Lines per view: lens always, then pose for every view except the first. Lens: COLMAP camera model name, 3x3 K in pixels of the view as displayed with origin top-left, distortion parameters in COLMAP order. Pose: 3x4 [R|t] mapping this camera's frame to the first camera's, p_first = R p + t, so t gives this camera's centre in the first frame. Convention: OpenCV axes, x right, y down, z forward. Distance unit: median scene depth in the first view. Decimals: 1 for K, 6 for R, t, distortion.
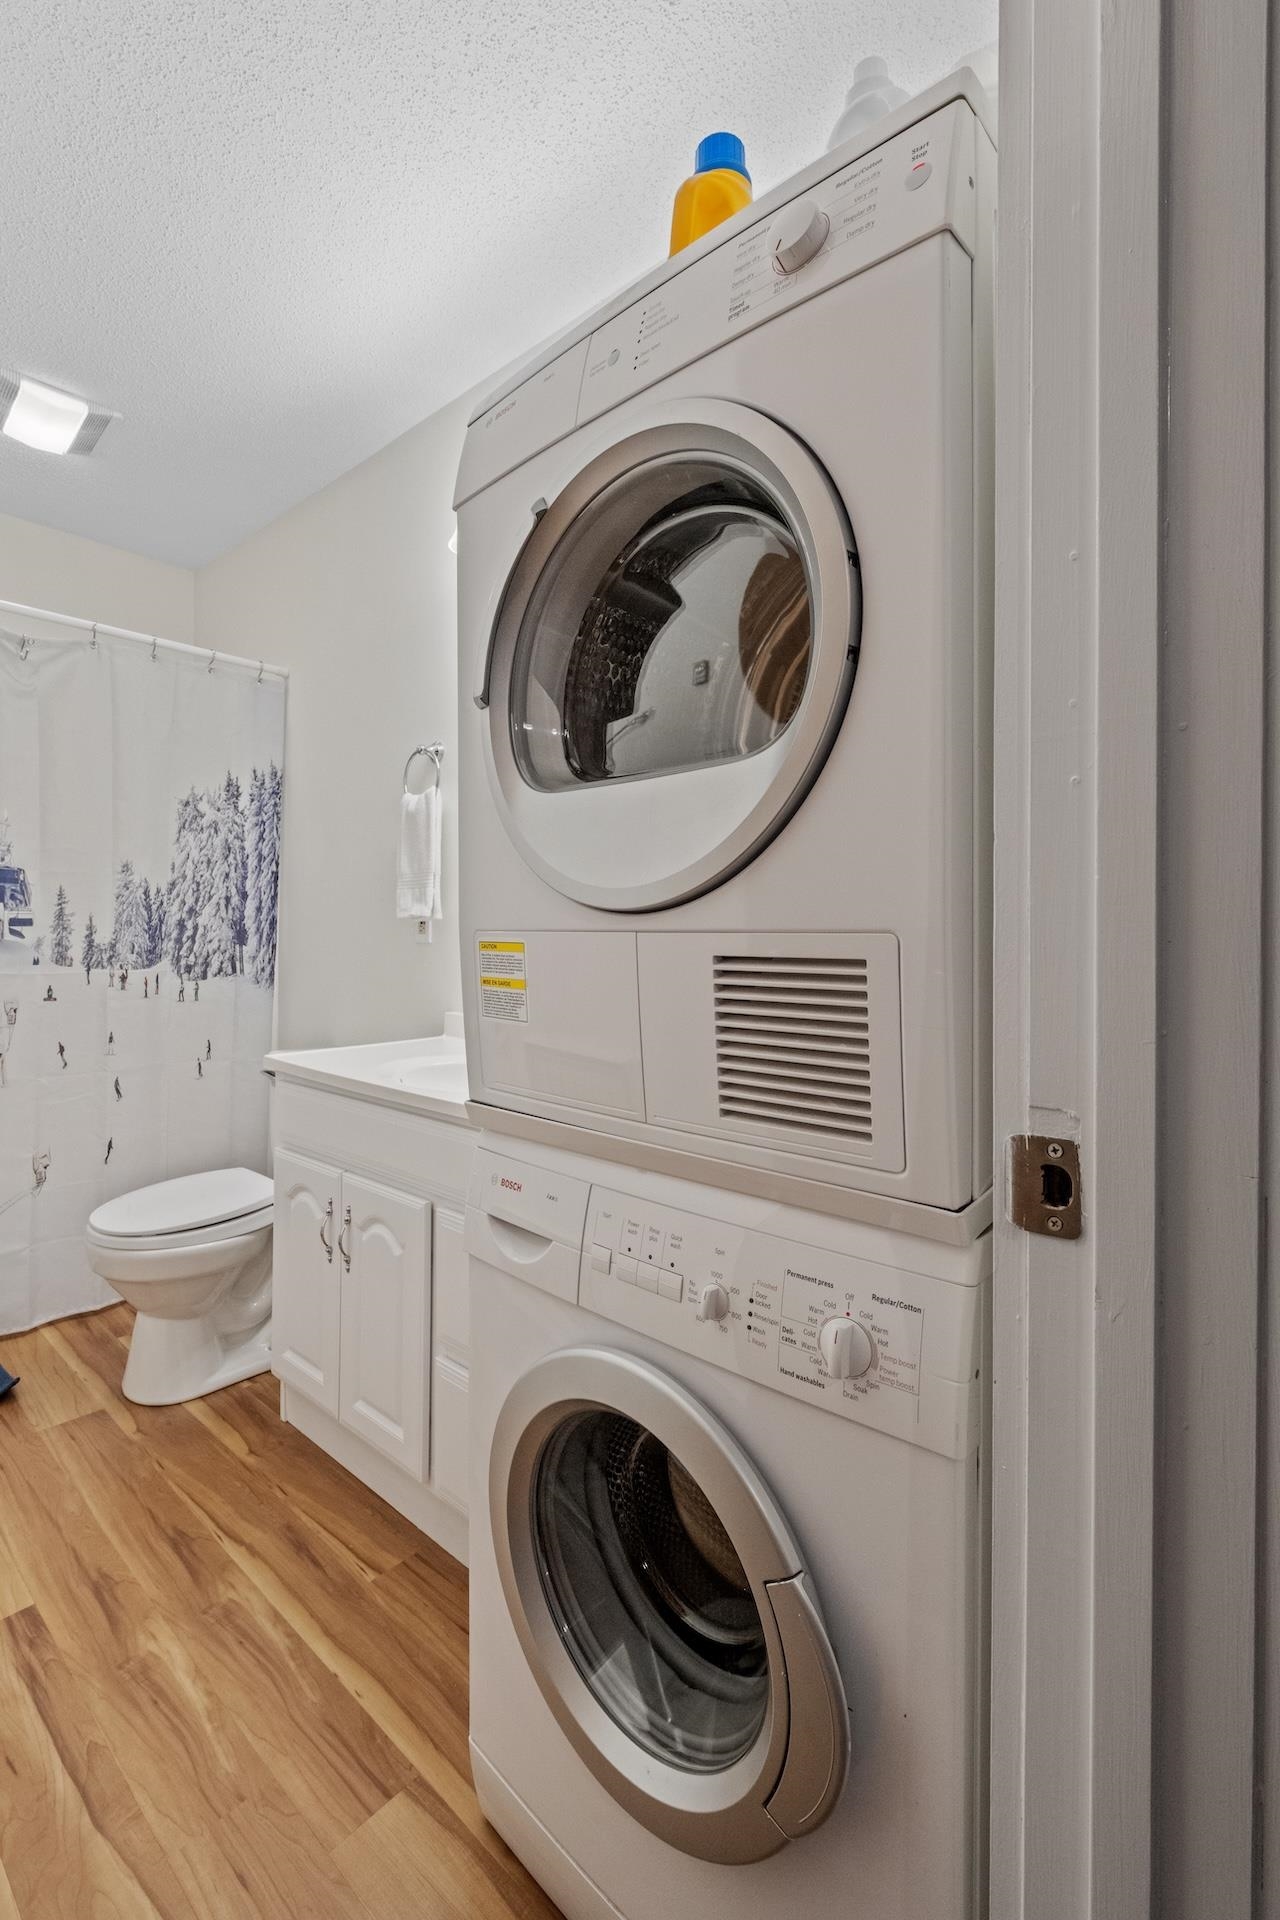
lens RADIAL K [[836.7, 0, 633.4], [0, 836.7, 930.7], [0, 0, 1]] dist [-0.001610, -0.000469]
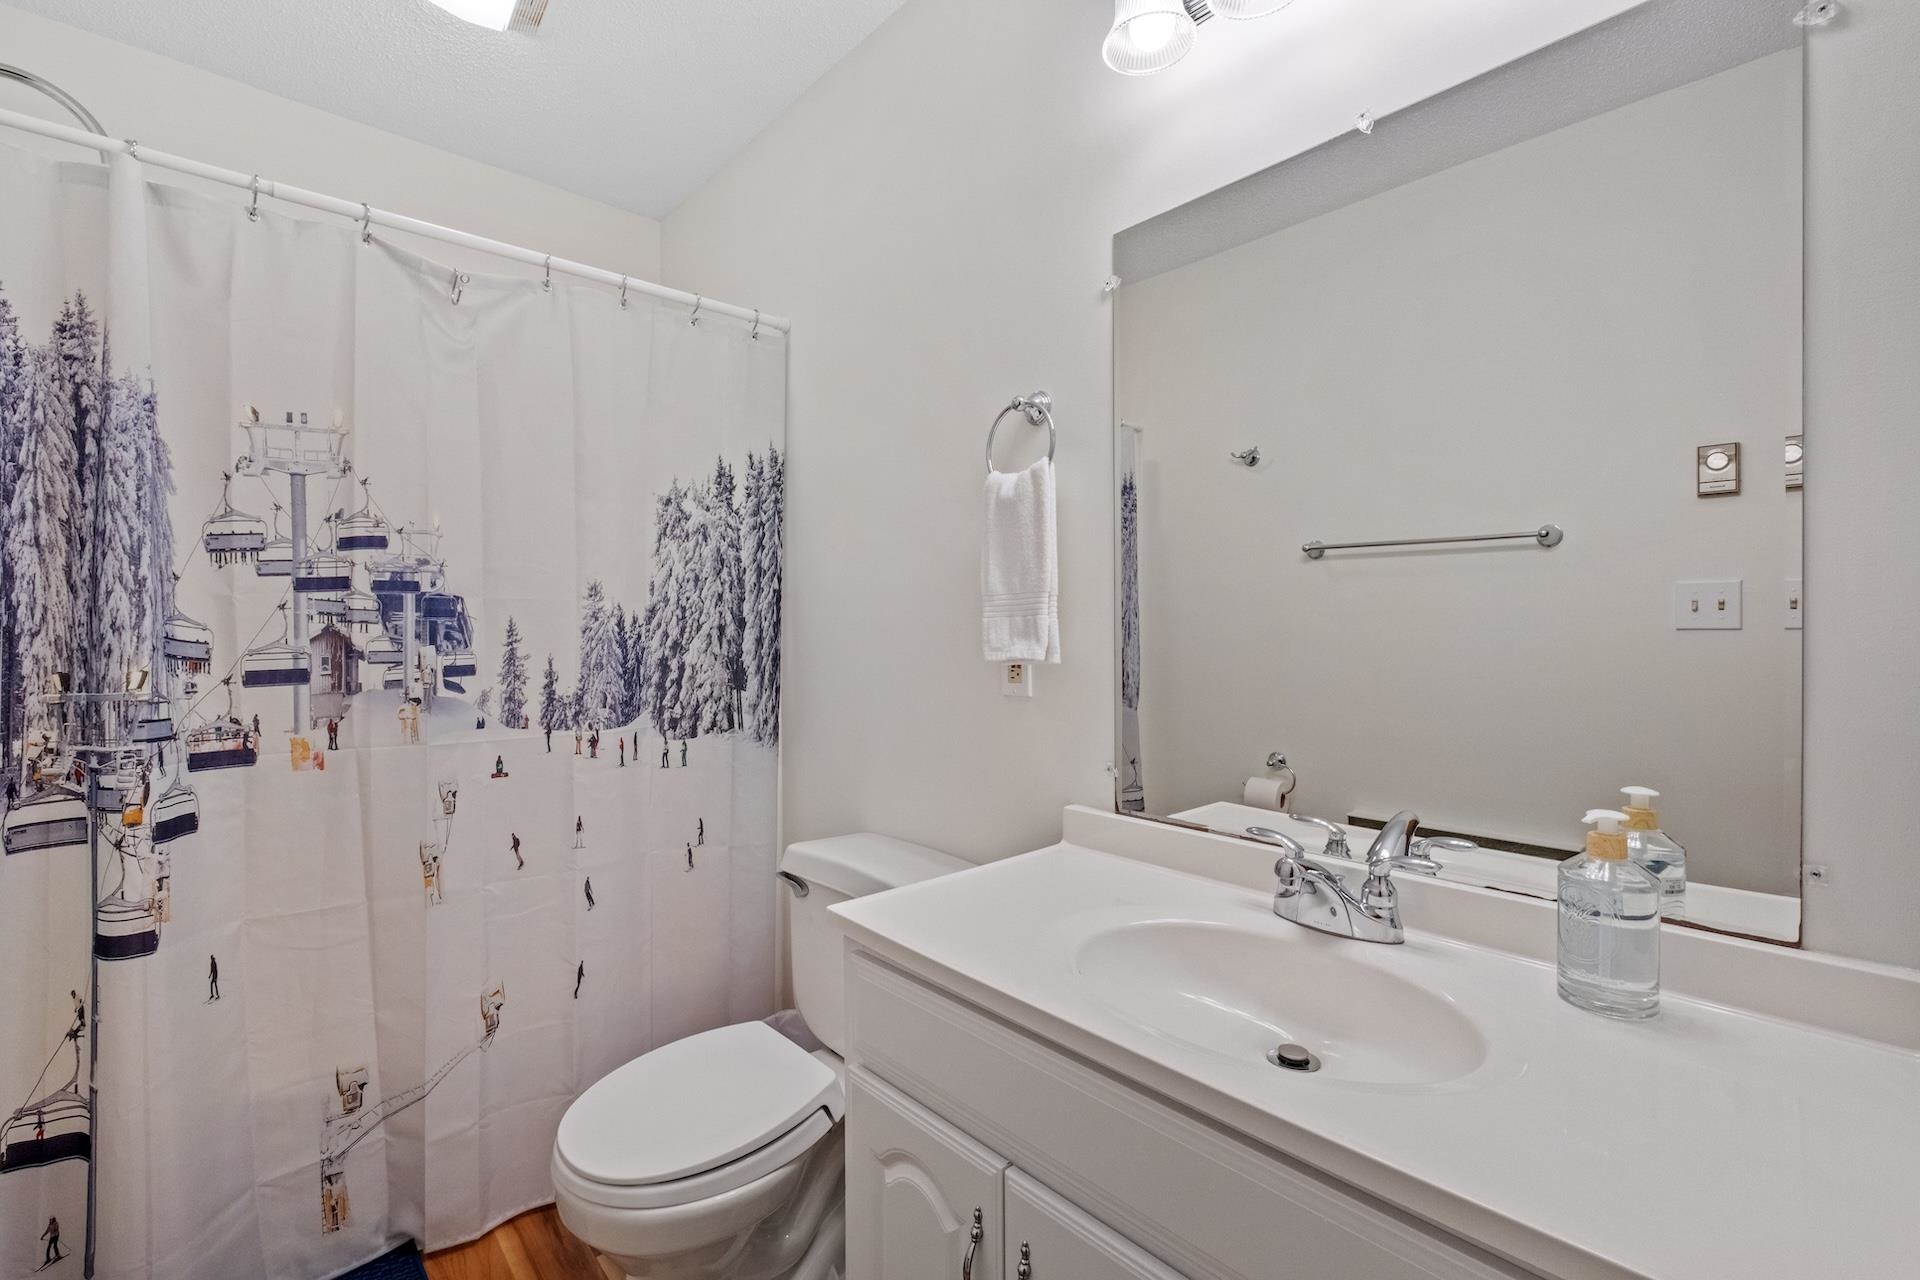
lens RADIAL K [[836.7, 0, 955.5], [0, 836.7, 642.6], [0, 0, 1]] dist [-0.001610, -0.000469]
pose [[0.992428, -0.011293, -0.122306, -0.190990], [0.012729, 0.999859, 0.010969, -0.031673], [0.122165, -0.012443, 0.992432, 0.292080]]
